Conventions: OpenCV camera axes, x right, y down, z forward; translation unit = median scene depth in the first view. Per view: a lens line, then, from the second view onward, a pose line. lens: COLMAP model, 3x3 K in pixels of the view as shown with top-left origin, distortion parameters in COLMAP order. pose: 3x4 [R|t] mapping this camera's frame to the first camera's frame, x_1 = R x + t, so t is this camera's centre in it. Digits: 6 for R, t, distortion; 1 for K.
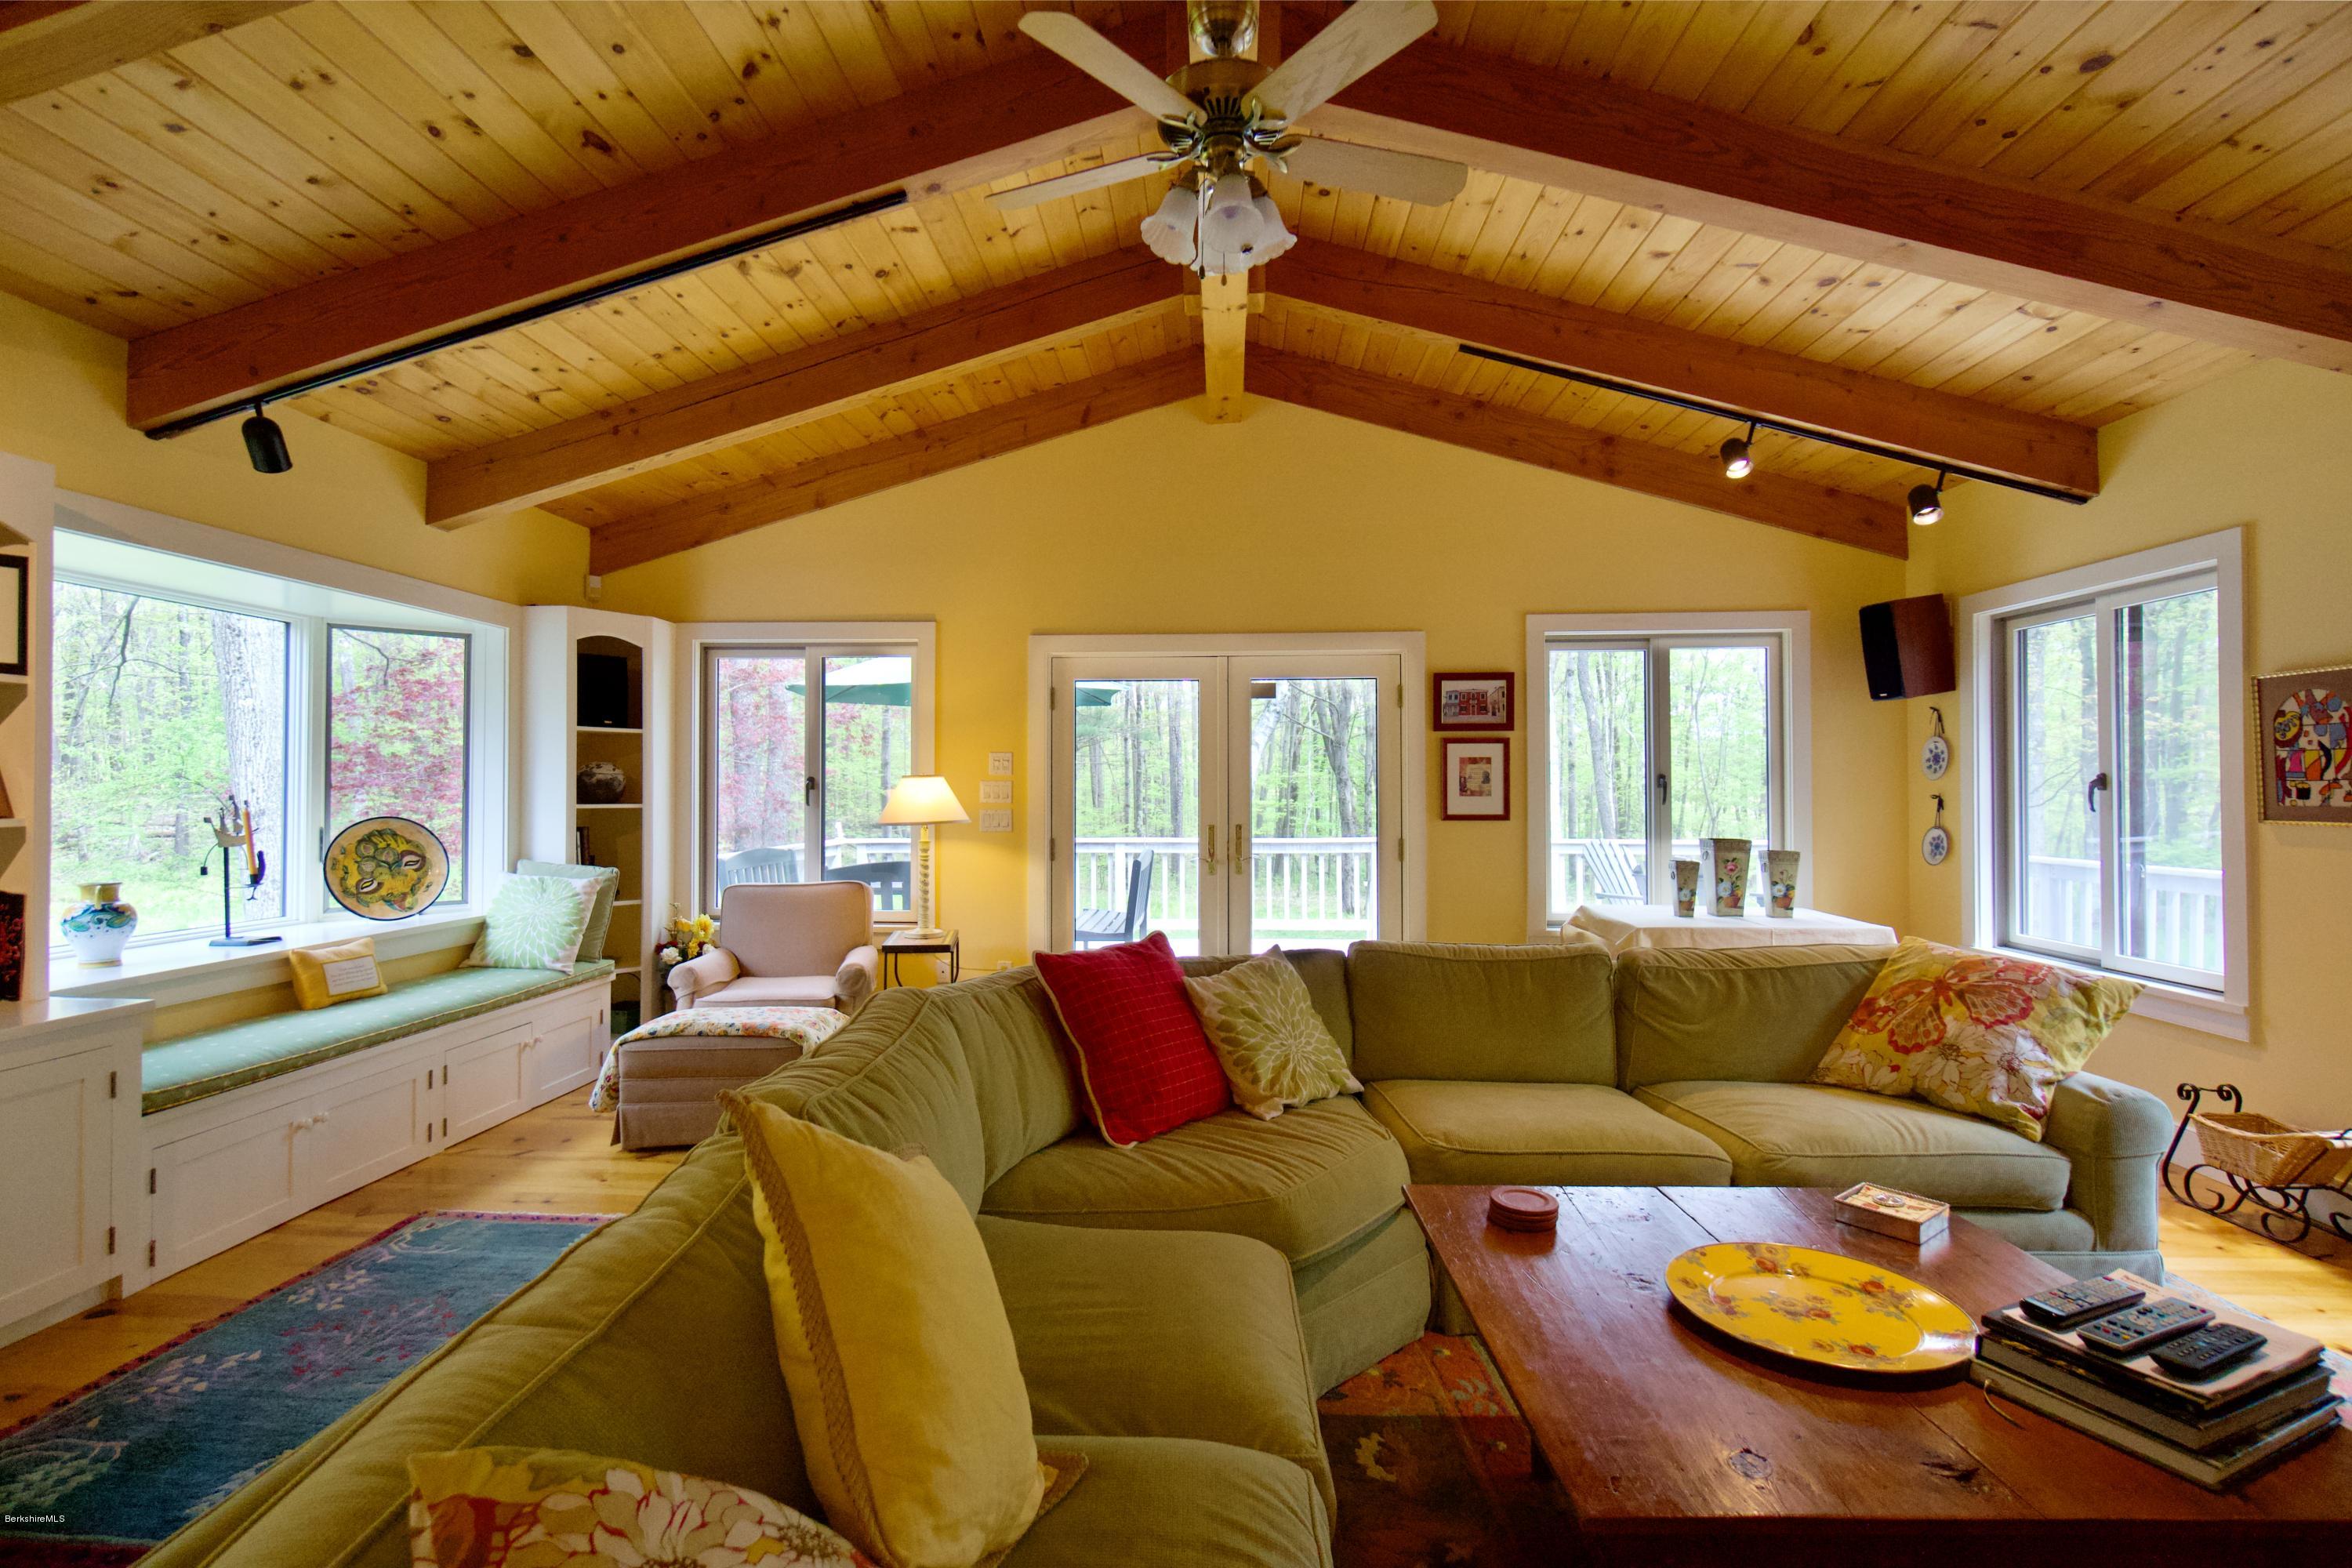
lens RADIAL K [[1094.8, 0, 1160.6], [0, 1094.8, 777.3], [0, 0, 1]] dist [0.001661, -0.000092]
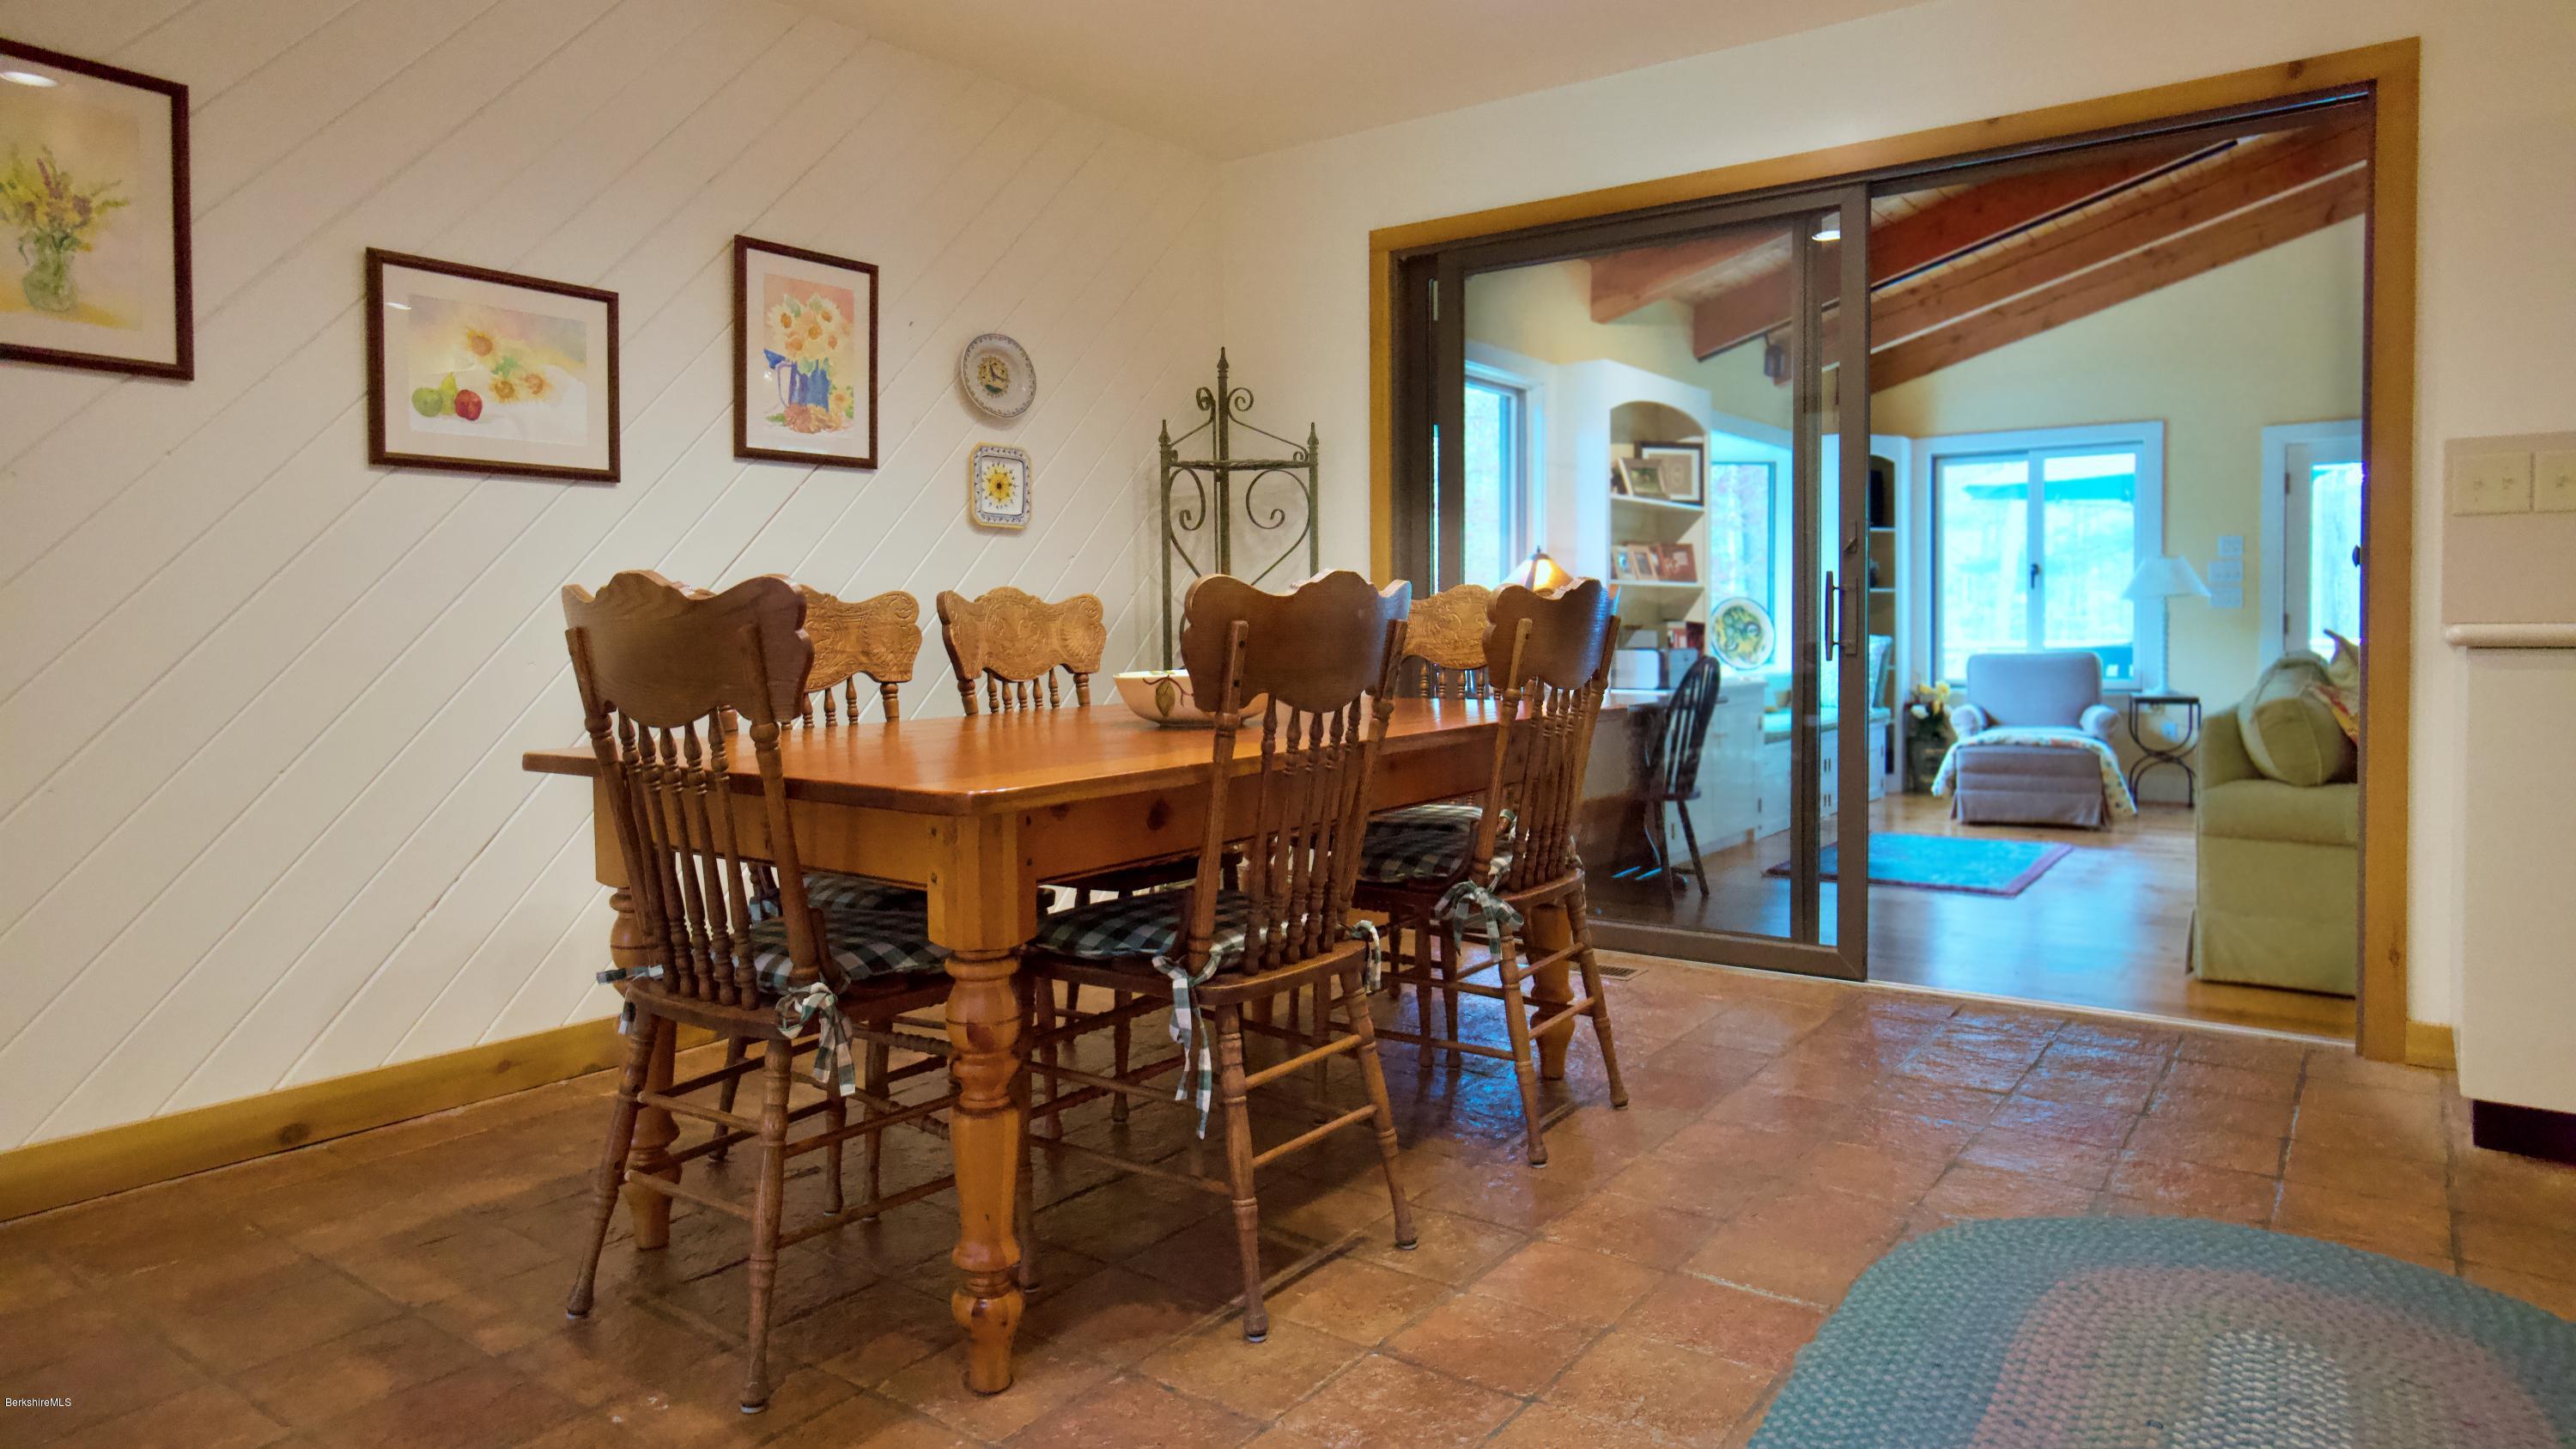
lens RADIAL K [[1570.9, 0, 1255.6], [0, 1570.9, 674.9], [0, 0, 1]] dist [0.003785, 0.000519]
pose [[0.837076, 0.006449, -0.547048, -0.114432], [0.016027, 0.999212, 0.036304, 0.049145], [0.546851, -0.039157, 0.836314, -0.963409]]
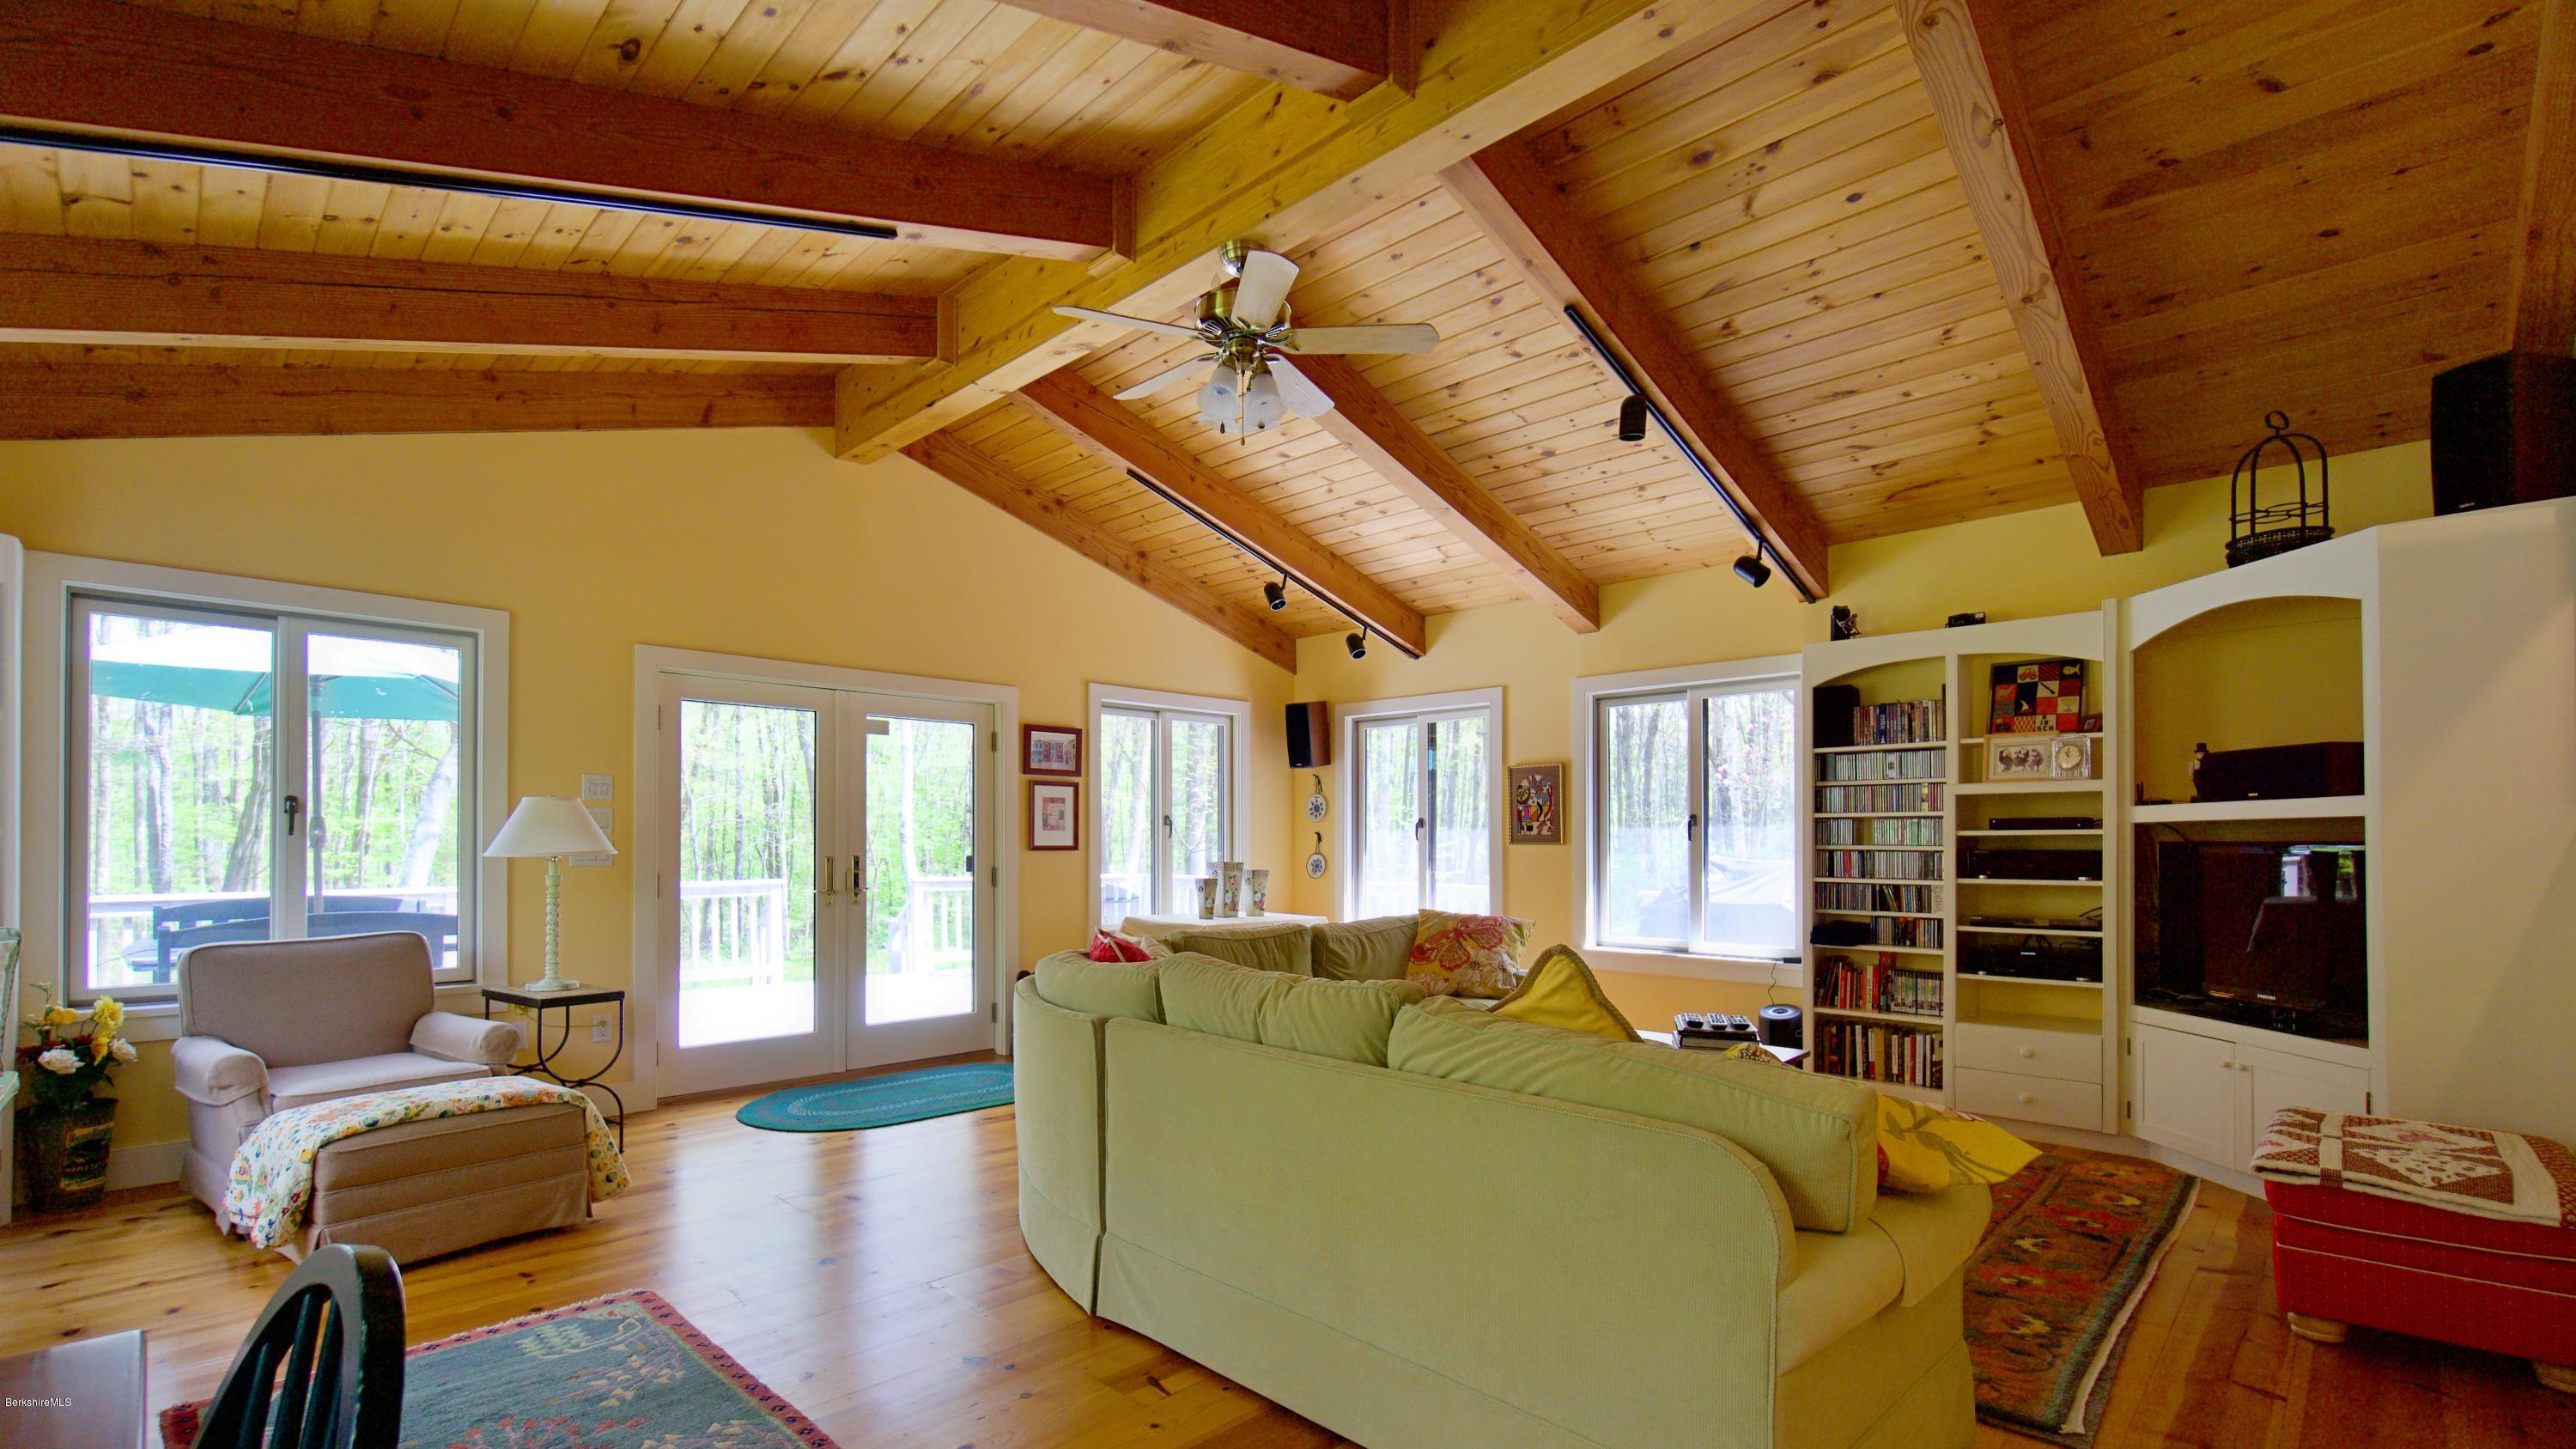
lens RADIAL K [[1117.7, 0, 1279.3], [0, 1117.7, 836.1], [0, 0, 1]] dist [-0.001923, 0.000546]
pose [[0.657805, 0.006519, 0.753160, -0.513238], [-0.010049, 0.999949, 0.000121, 0.022760], [-0.753122, -0.007648, 0.657837, 0.016901]]
